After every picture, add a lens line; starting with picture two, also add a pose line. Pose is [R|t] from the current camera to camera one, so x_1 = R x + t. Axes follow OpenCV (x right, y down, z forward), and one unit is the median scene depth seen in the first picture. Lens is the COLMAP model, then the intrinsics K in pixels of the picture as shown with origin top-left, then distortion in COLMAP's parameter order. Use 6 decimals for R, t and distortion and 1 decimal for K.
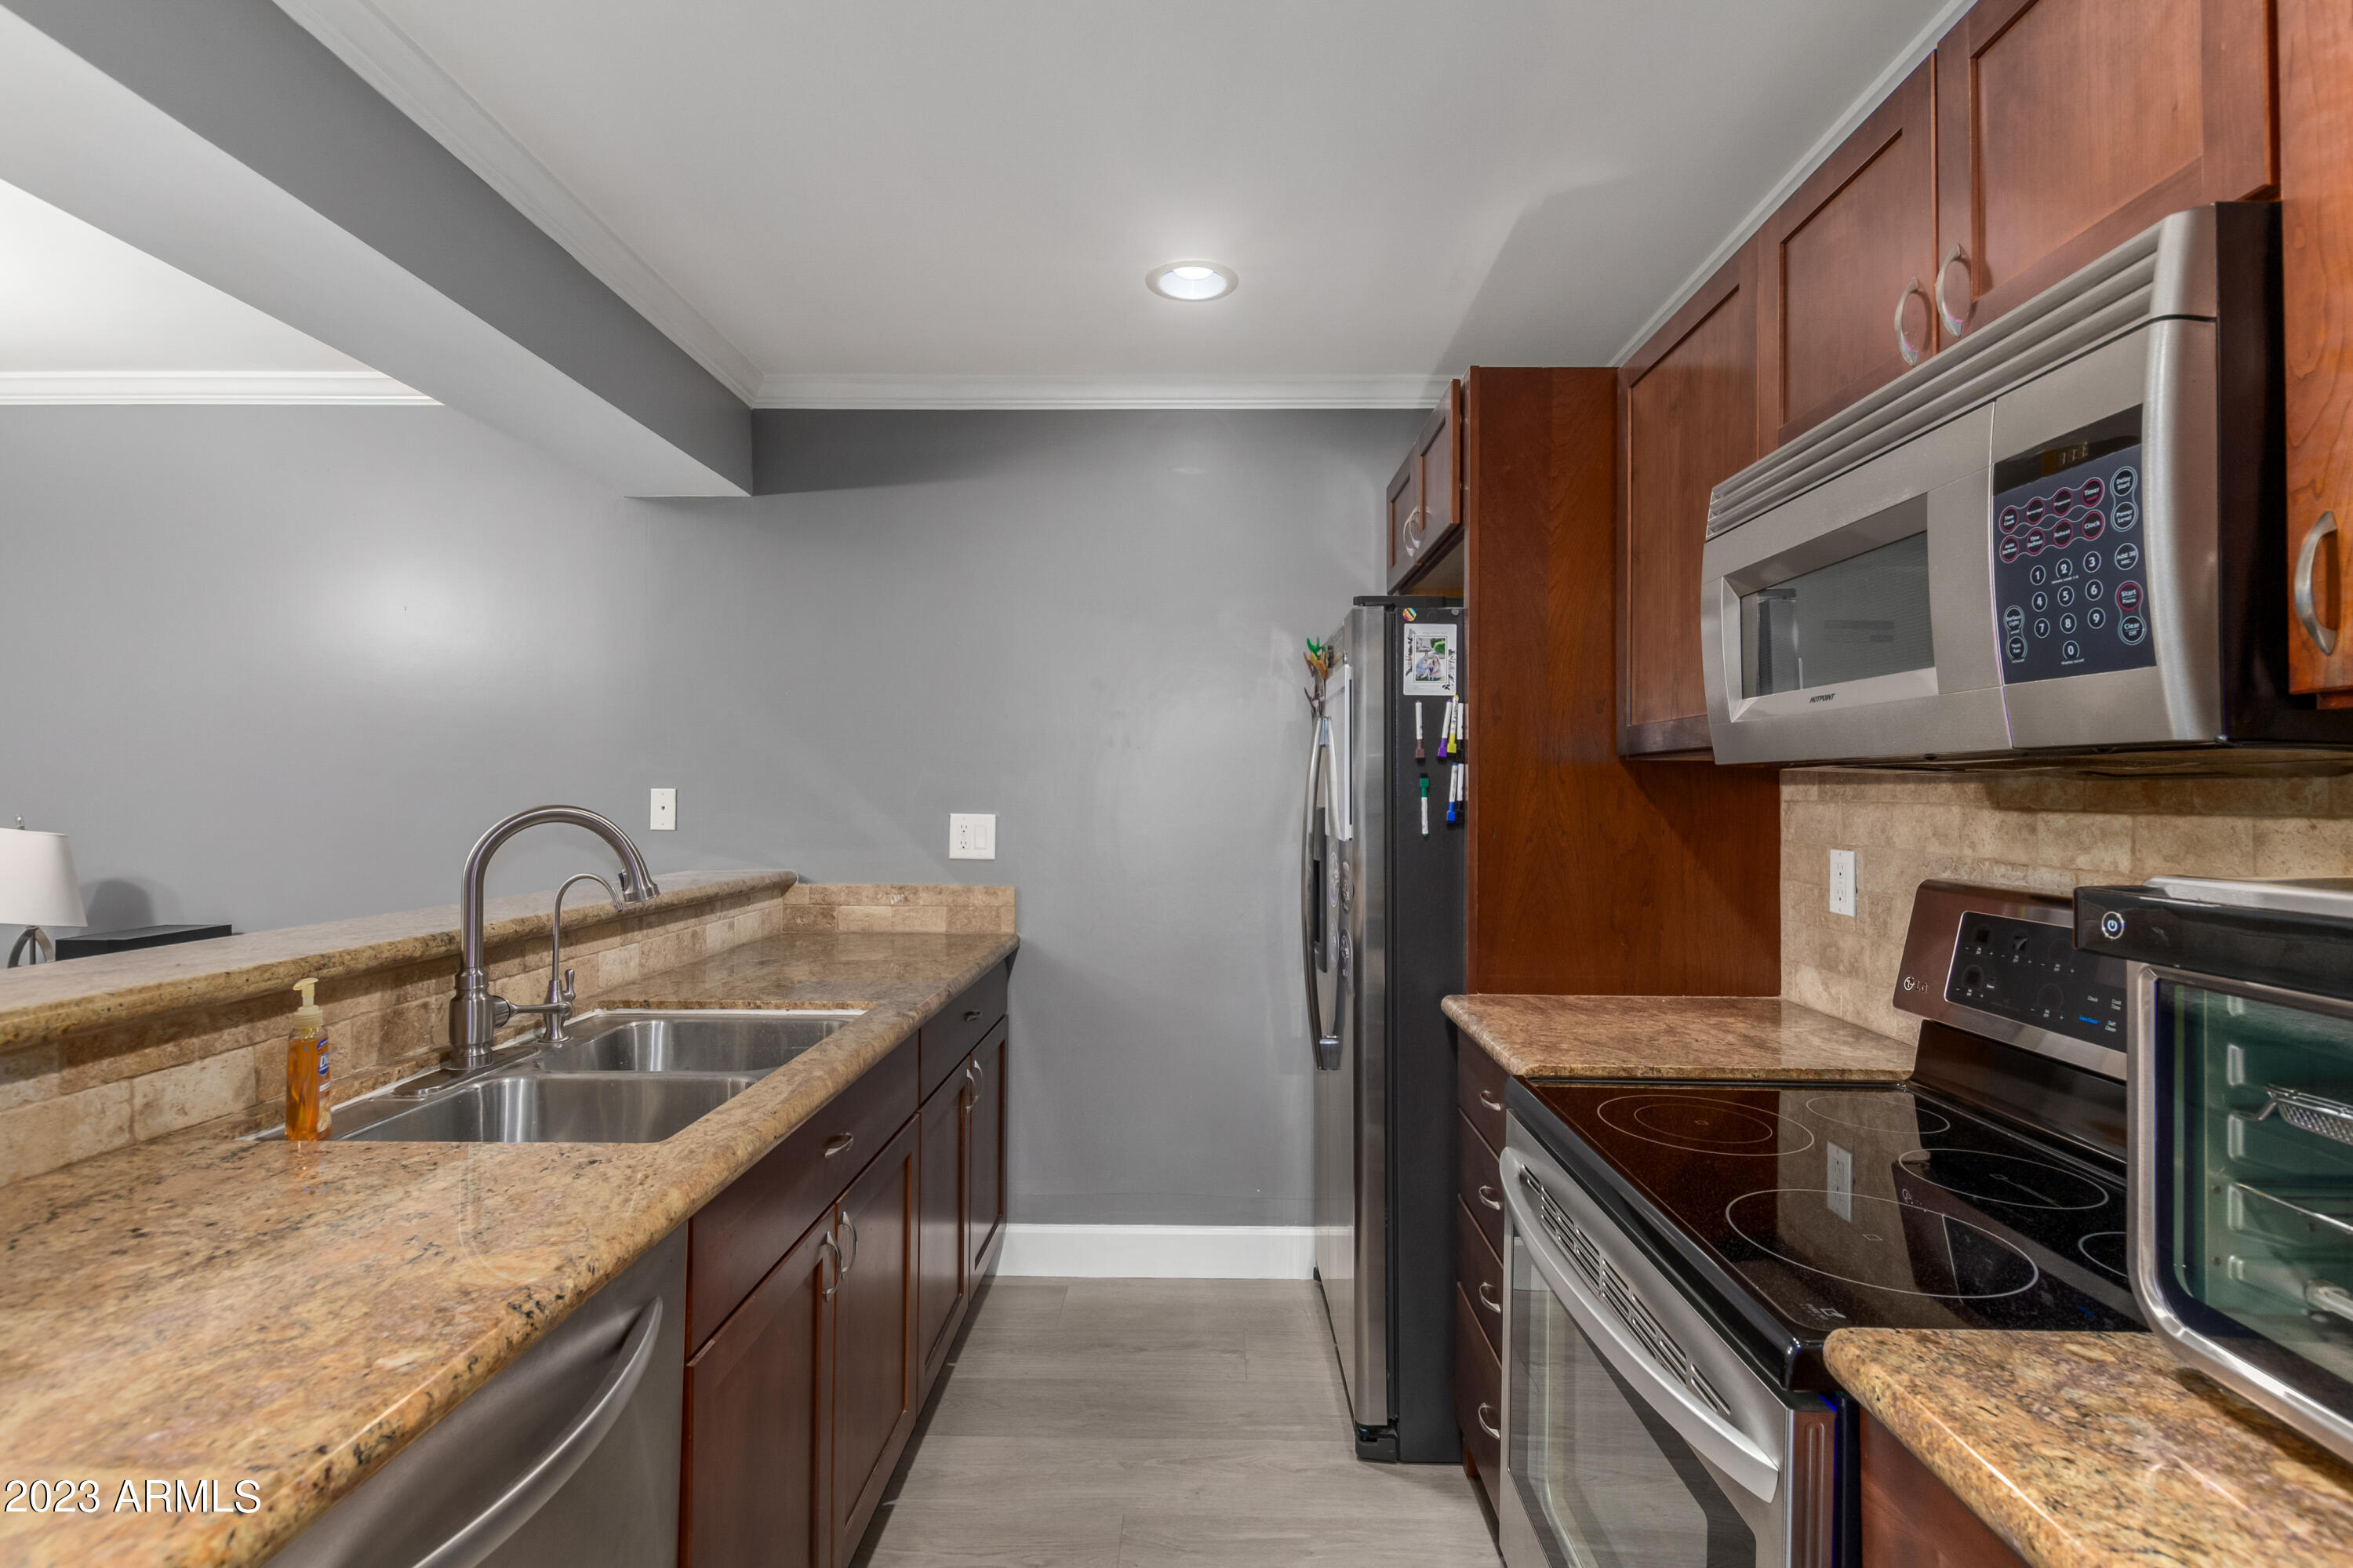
lens RADIAL K [[1084.7, 0, 1184.7], [0, 1084.7, 779.5], [0, 0, 1]] dist [0.009227, -0.002637]
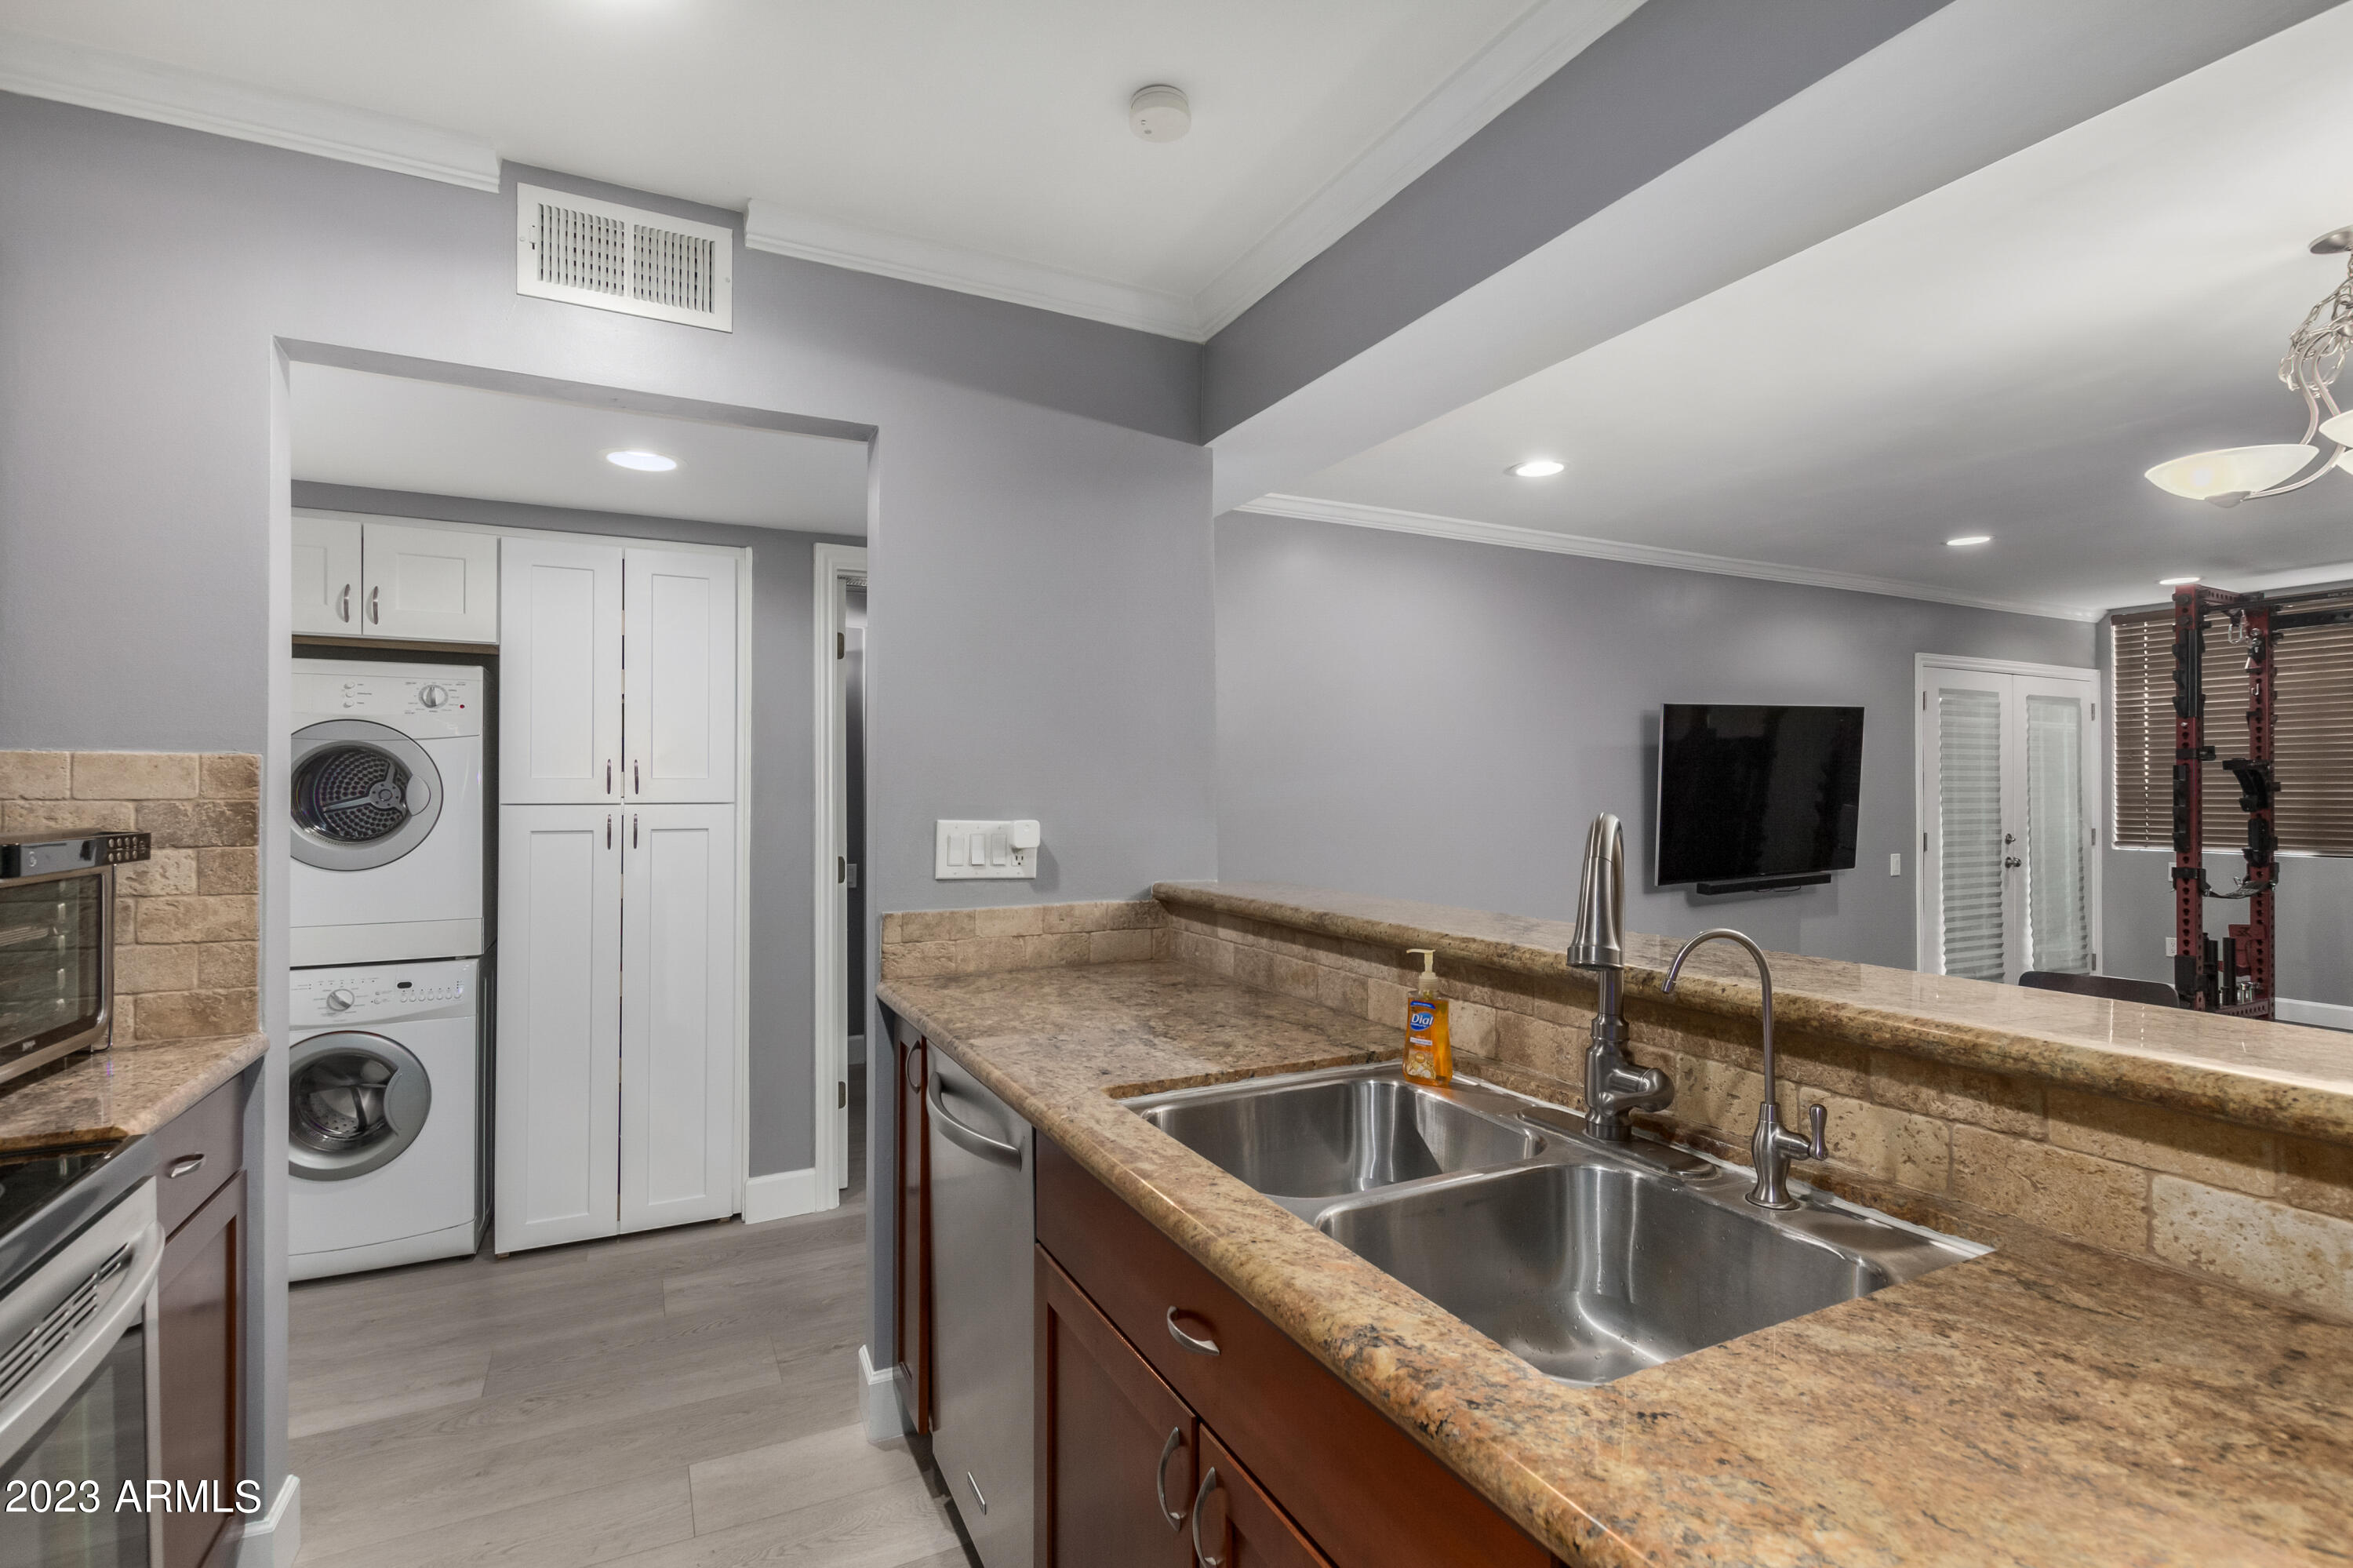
lens RADIAL K [[1084.7, 0, 1182.5], [0, 1084.7, 786.5], [0, 0, 1]] dist [0.009227, -0.002637]
pose [[-0.879779, -0.005426, -0.475352, -0.000084], [0.002310, 0.999874, -0.015690, 0.016725], [0.475378, -0.014902, -0.879656, 1.430142]]
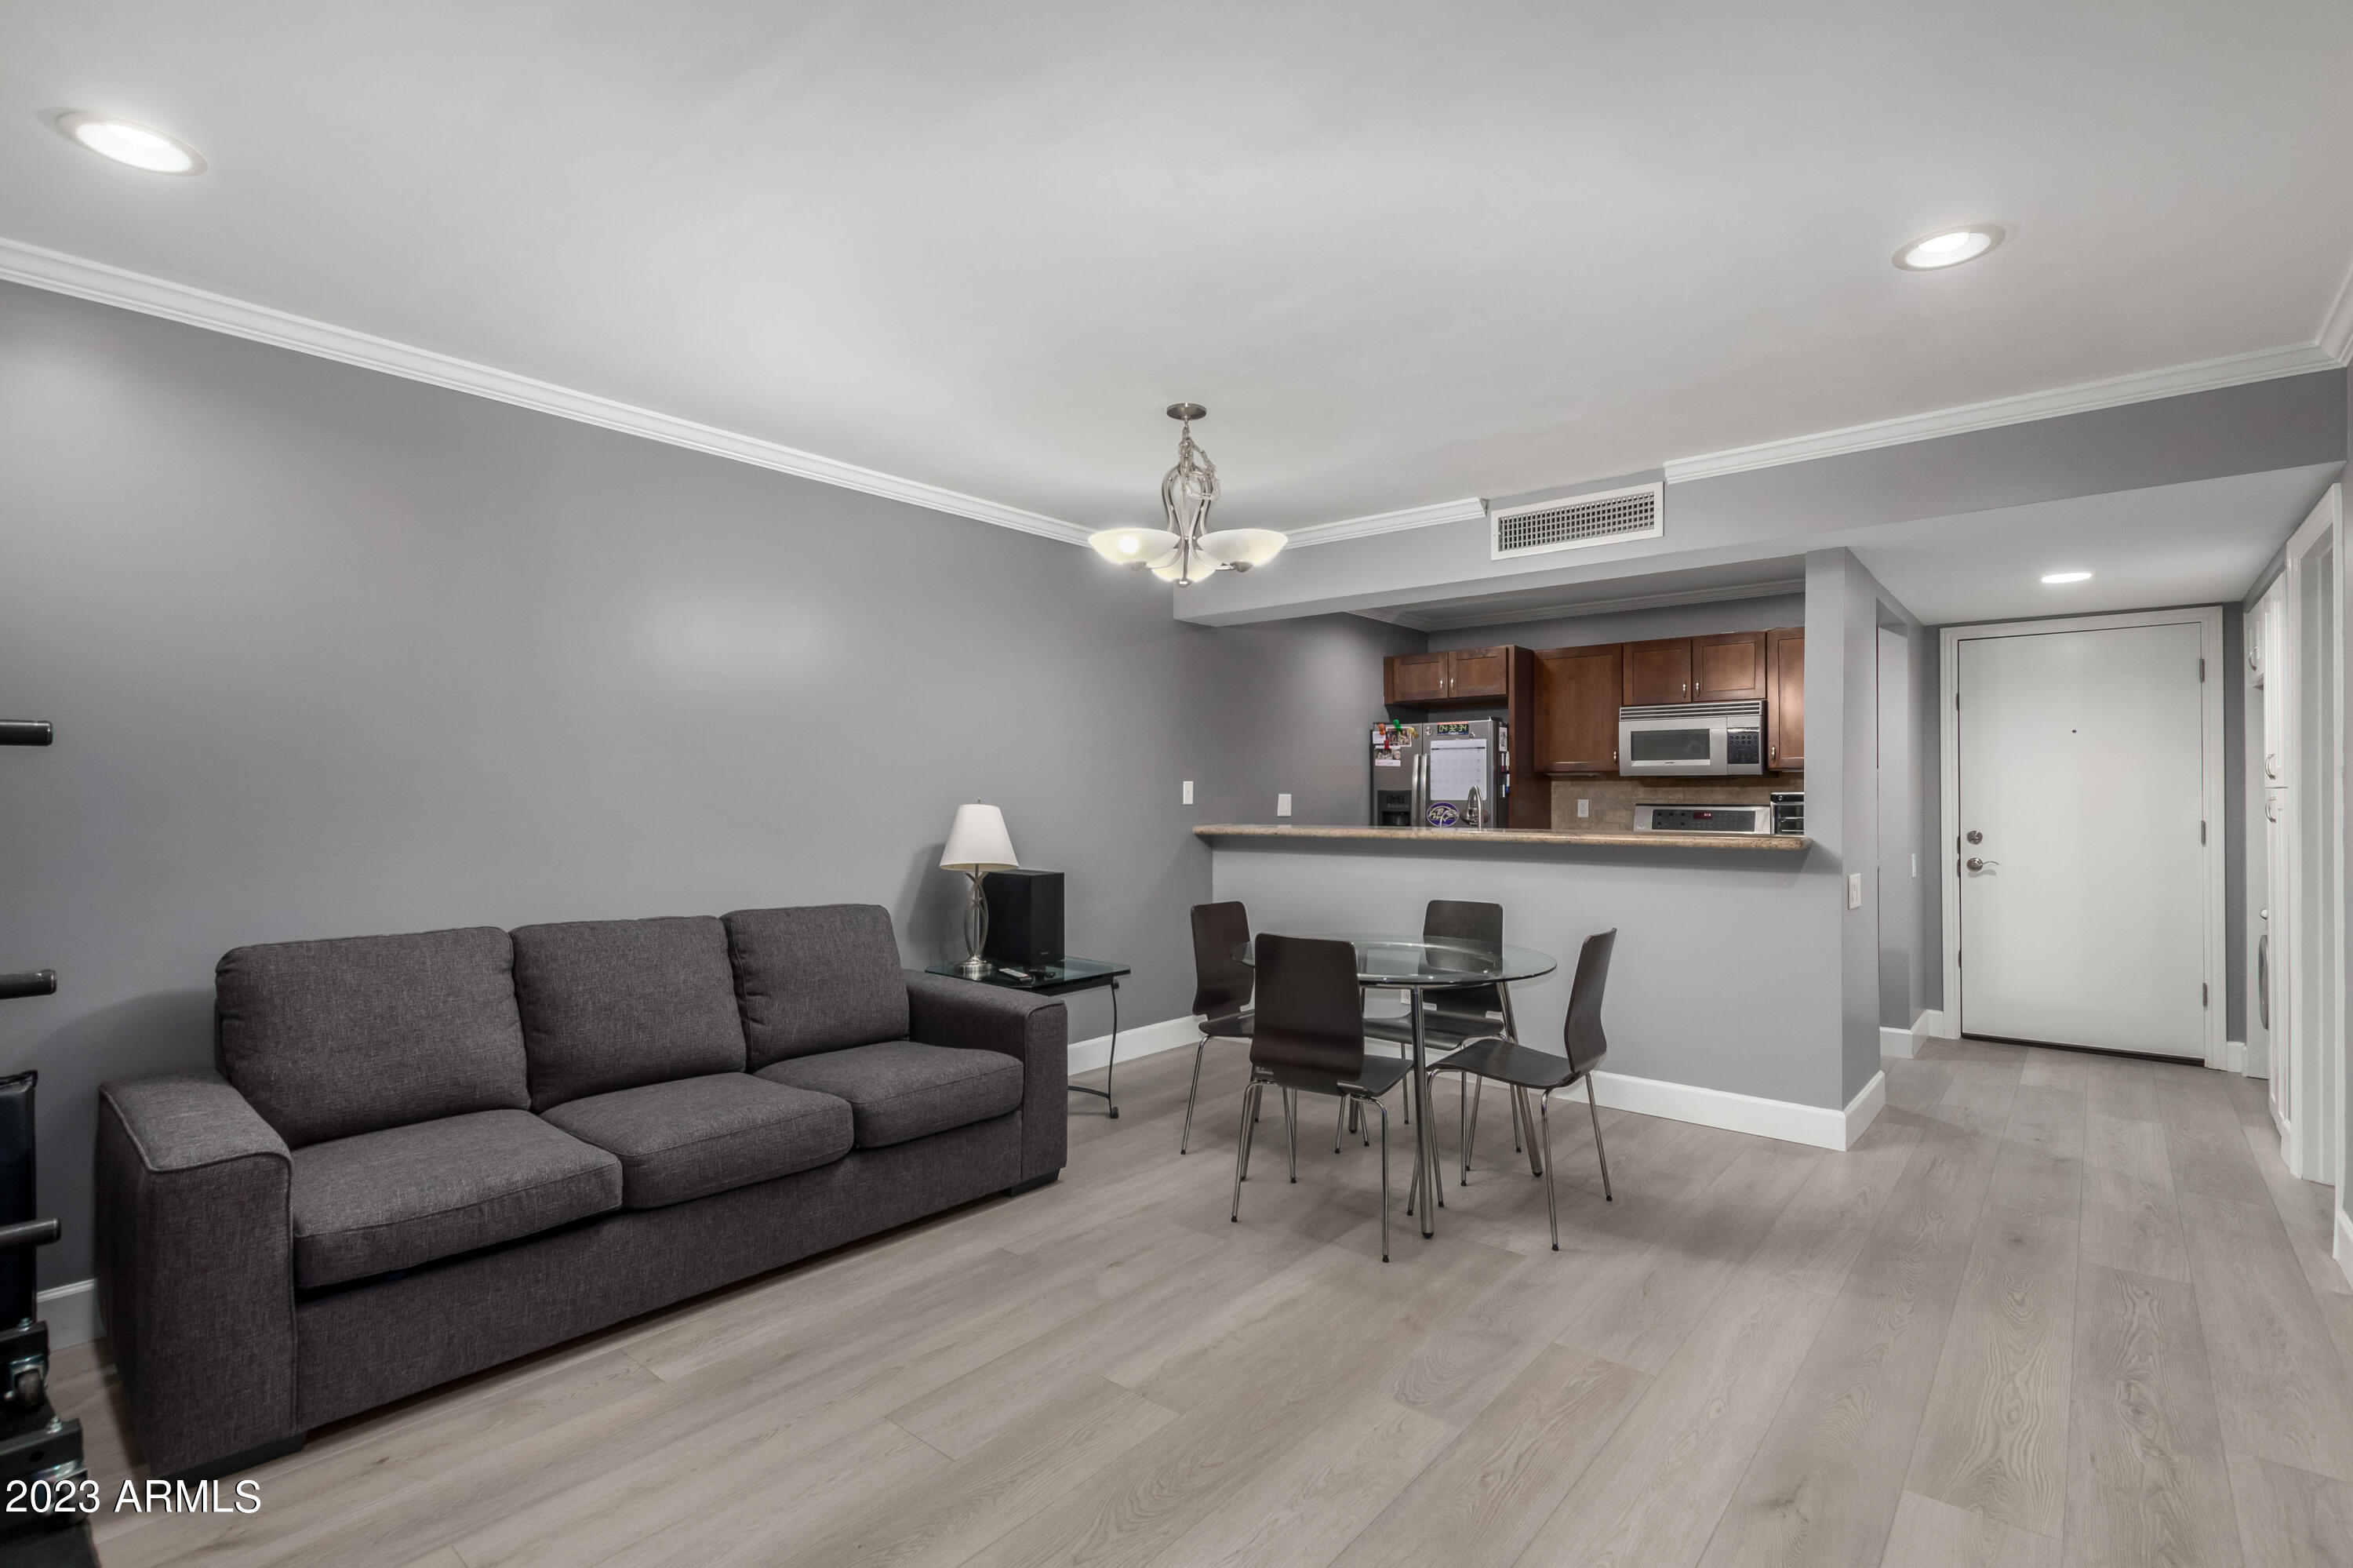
lens RADIAL K [[1084.7, 0, 1191.6], [0, 1084.7, 785.3], [0, 0, 1]] dist [0.009227, -0.002637]
pose [[0.621700, 0.001405, 0.783254, -3.284823], [-0.006061, 0.999977, 0.003018, 0.016716], [-0.783232, -0.006623, 0.621695, -0.235684]]
